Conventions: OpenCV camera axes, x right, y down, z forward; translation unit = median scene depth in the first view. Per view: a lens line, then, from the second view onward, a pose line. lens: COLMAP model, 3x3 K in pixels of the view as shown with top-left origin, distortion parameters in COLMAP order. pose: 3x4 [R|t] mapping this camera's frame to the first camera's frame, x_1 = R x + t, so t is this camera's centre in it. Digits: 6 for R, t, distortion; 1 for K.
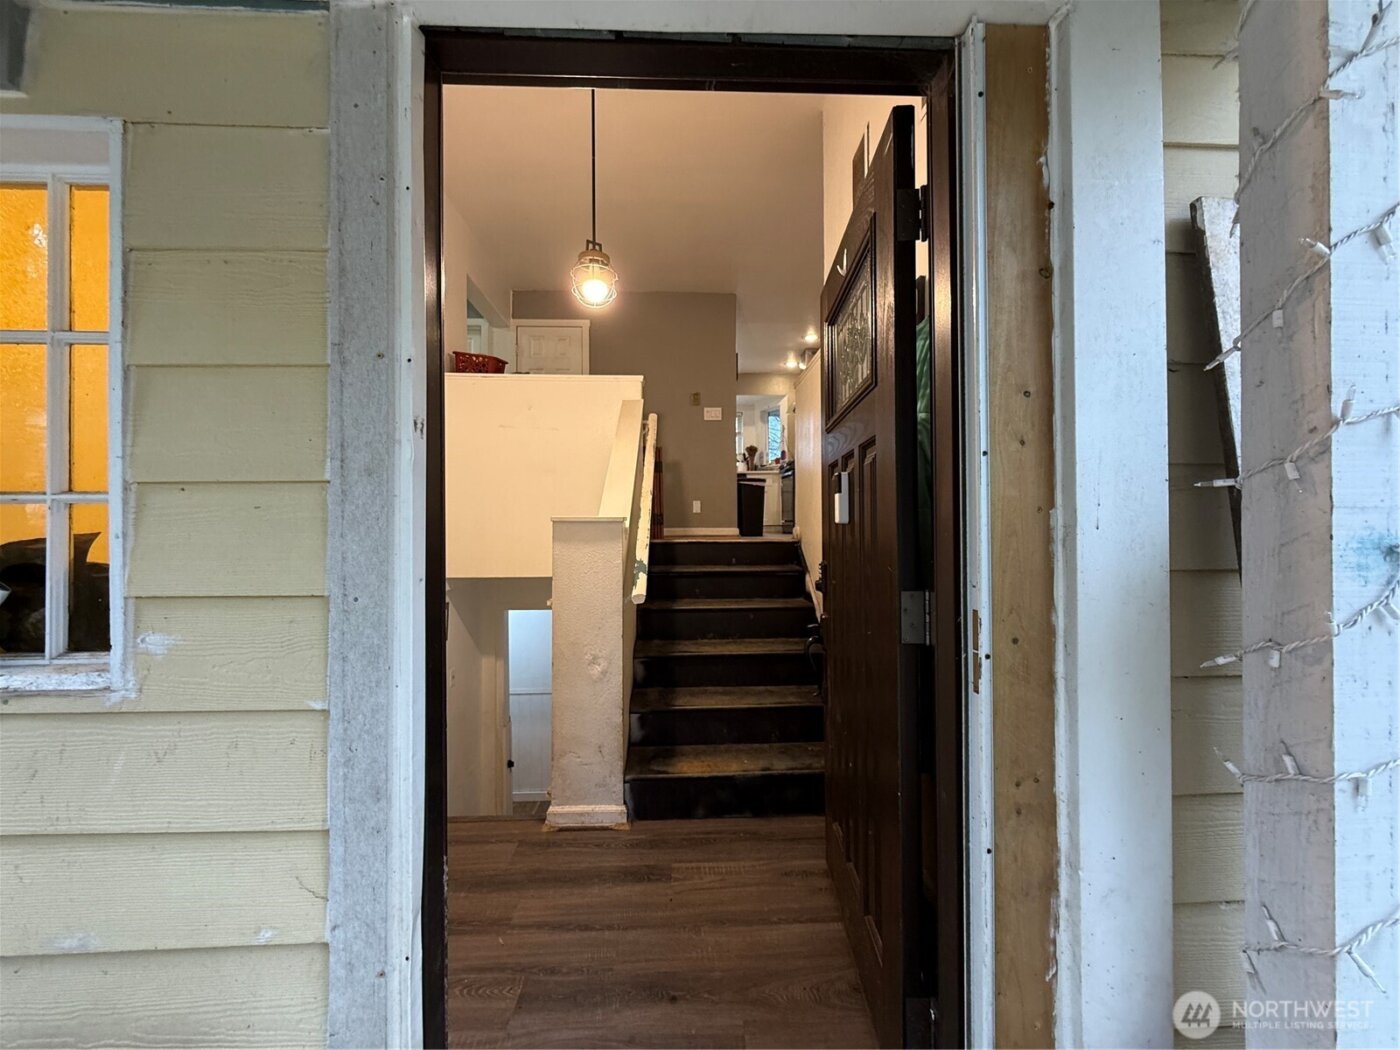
lens RADIAL K [[563.5, 0, 701.2], [0, 563.5, 522.5], [0, 0, 1]] dist [-0.002771, 0.001310]
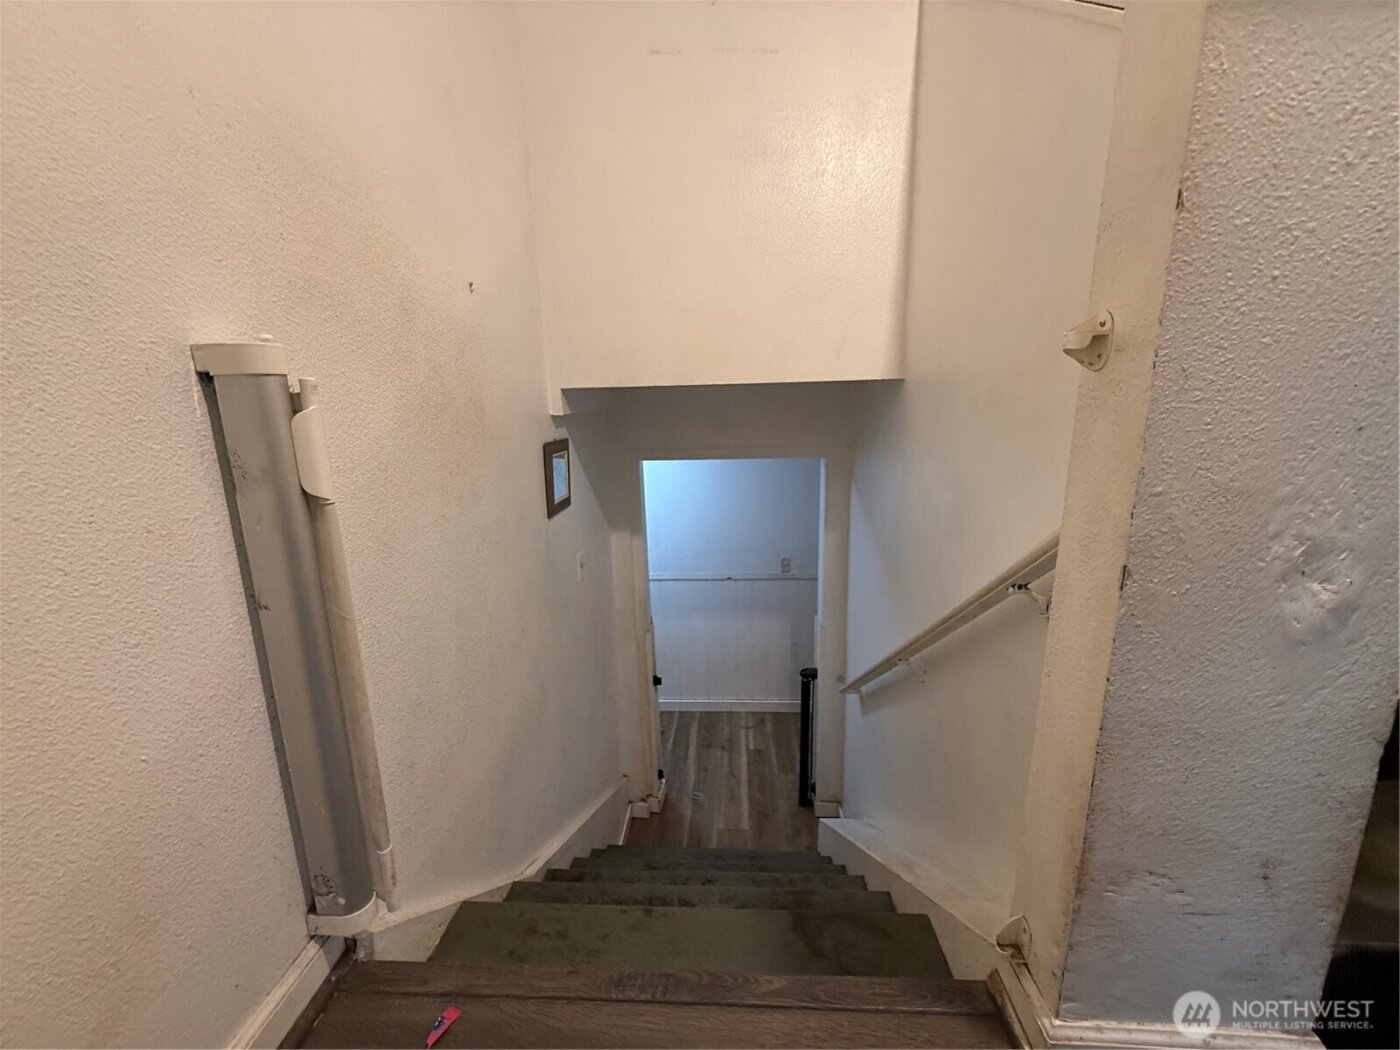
lens RADIAL K [[563.5, 0, 701.3], [0, 563.5, 524.1], [0, 0, 1]] dist [-0.002771, 0.001310]
pose [[0.994945, 0.001187, -0.100412, -0.219640], [0.021348, 0.974573, 0.223052, 0.086816], [0.098123, -0.224068, 0.969621, 0.381174]]
